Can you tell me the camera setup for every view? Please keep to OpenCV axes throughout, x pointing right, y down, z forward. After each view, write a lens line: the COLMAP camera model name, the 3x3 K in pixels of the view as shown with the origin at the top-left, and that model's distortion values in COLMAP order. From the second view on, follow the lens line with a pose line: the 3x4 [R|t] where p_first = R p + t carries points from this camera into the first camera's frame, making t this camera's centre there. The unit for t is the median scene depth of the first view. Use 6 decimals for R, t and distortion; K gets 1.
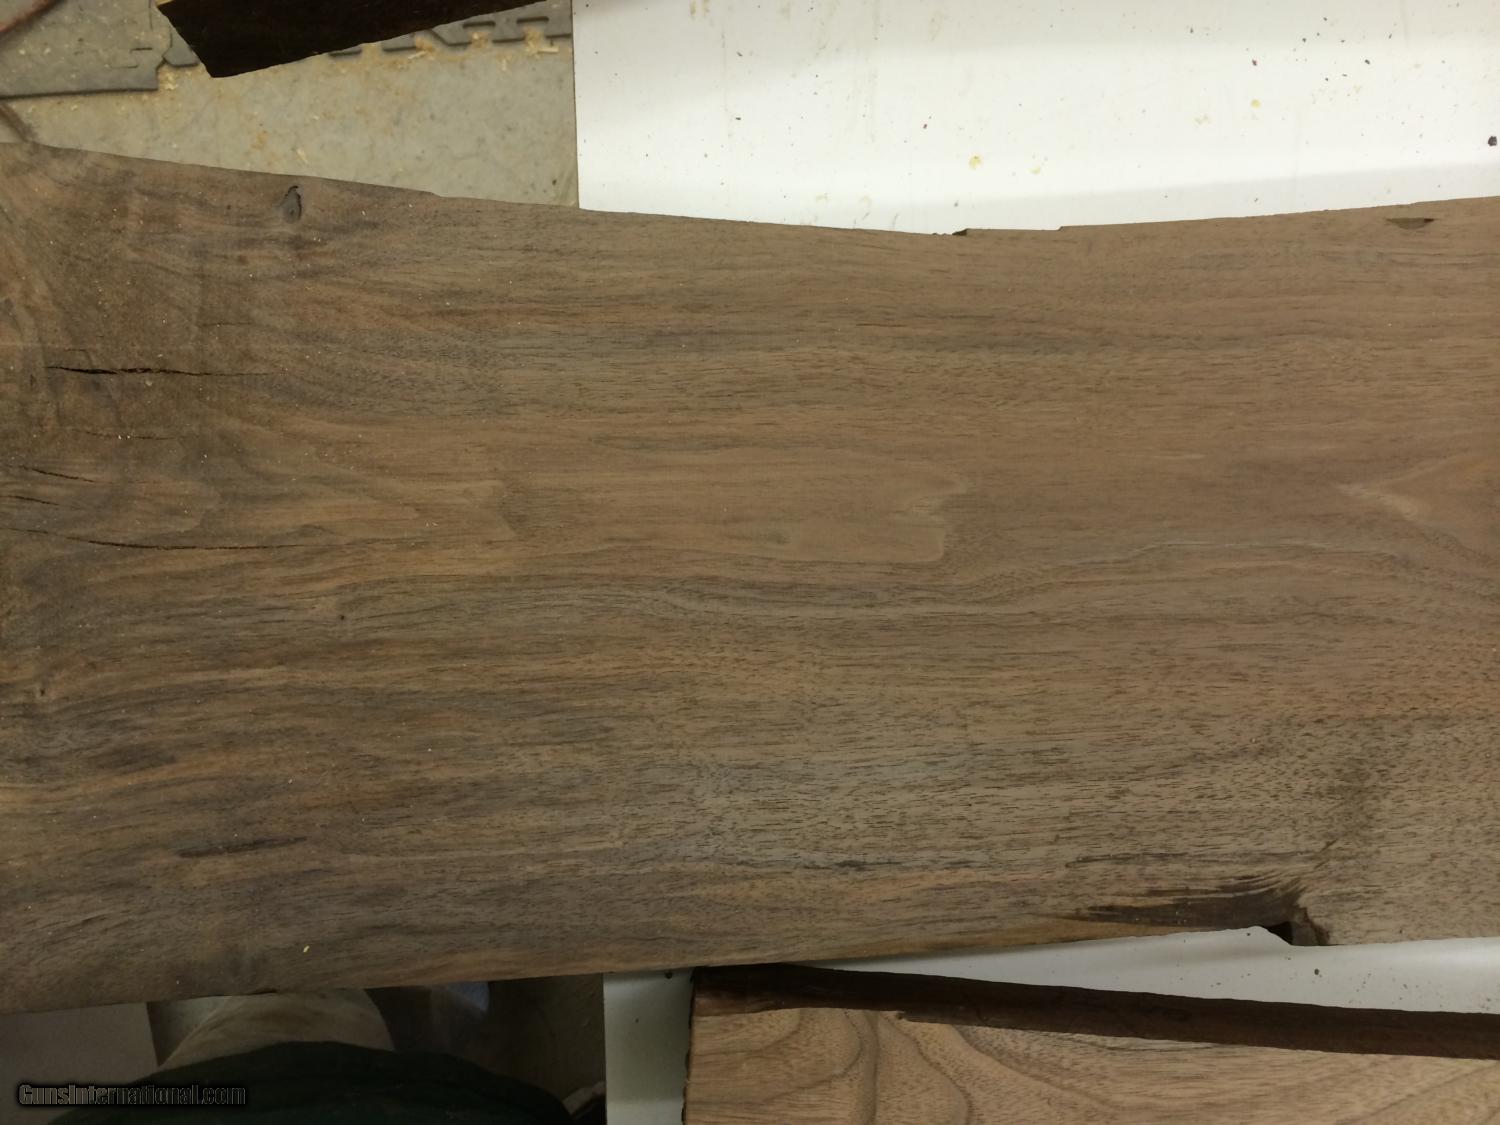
lens RADIAL K [[1313.5, 0, 746.7], [0, 1313.5, 564.2], [0, 0, 1]] dist [0.053293, -0.066310]
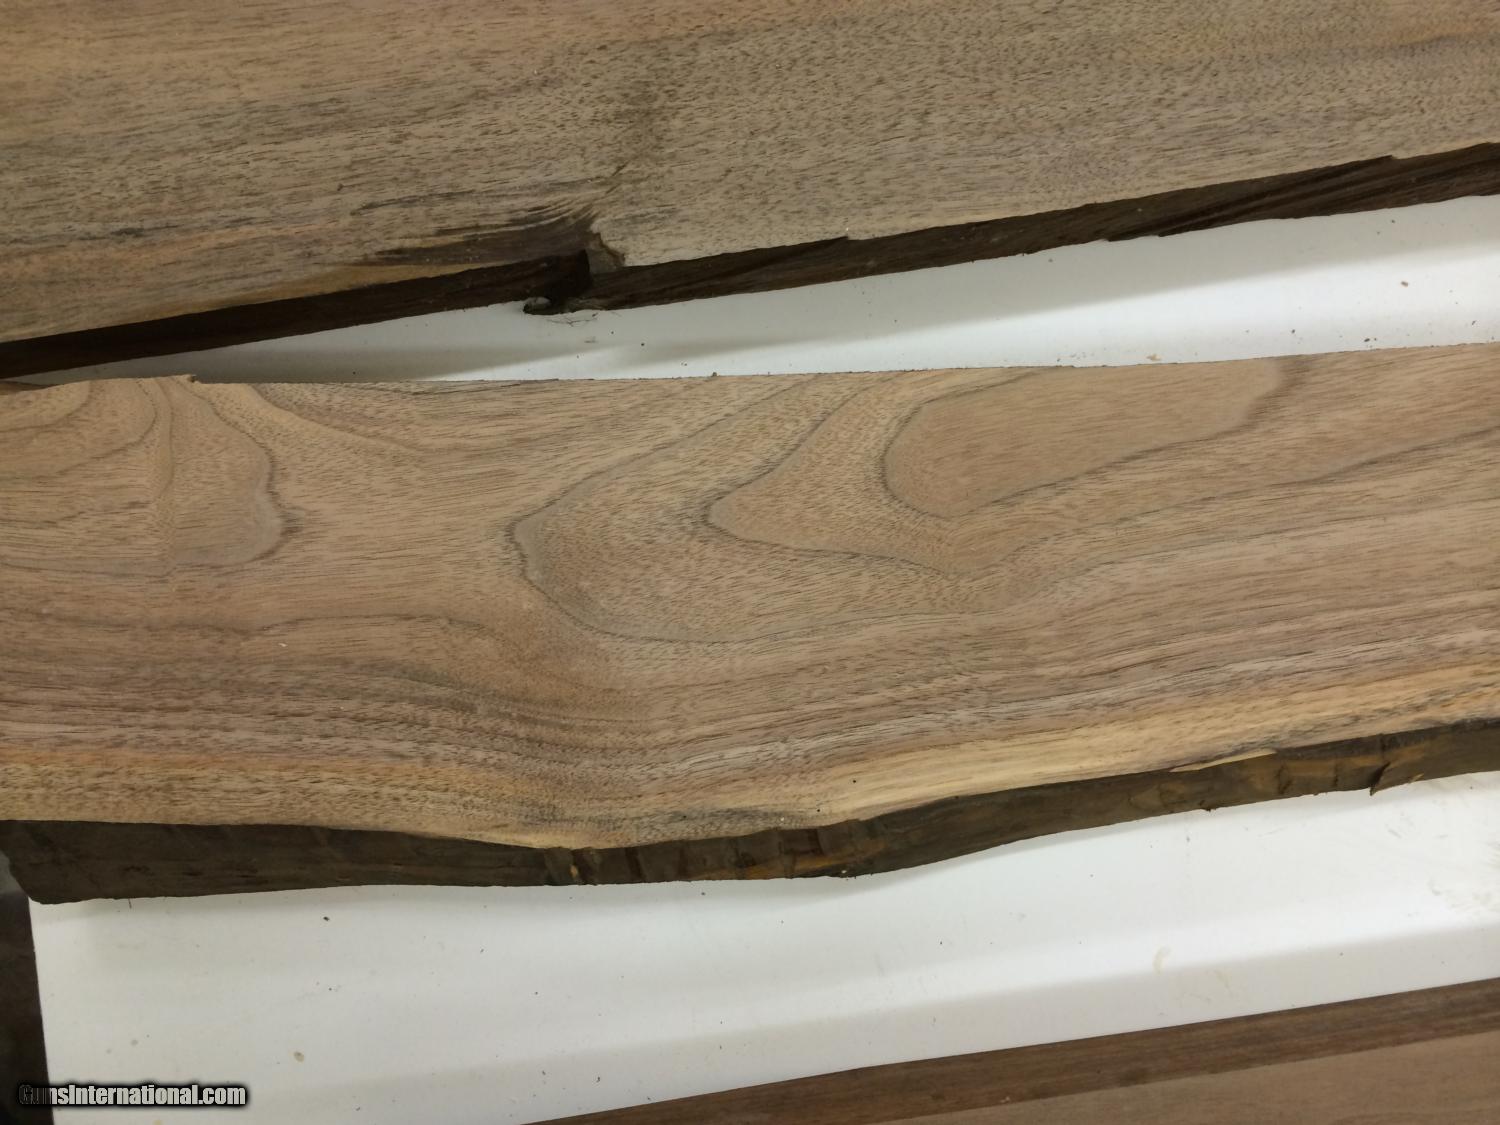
lens RADIAL K [[1313.5, 0, 752.6], [0, 1313.5, 561.4], [0, 0, 1]] dist [0.053293, -0.066310]
pose [[0.994643, -0.102322, -0.014711, 0.523167], [0.102458, 0.994698, 0.008808, 0.503732], [0.013732, -0.010268, 0.999853, 0.019996]]
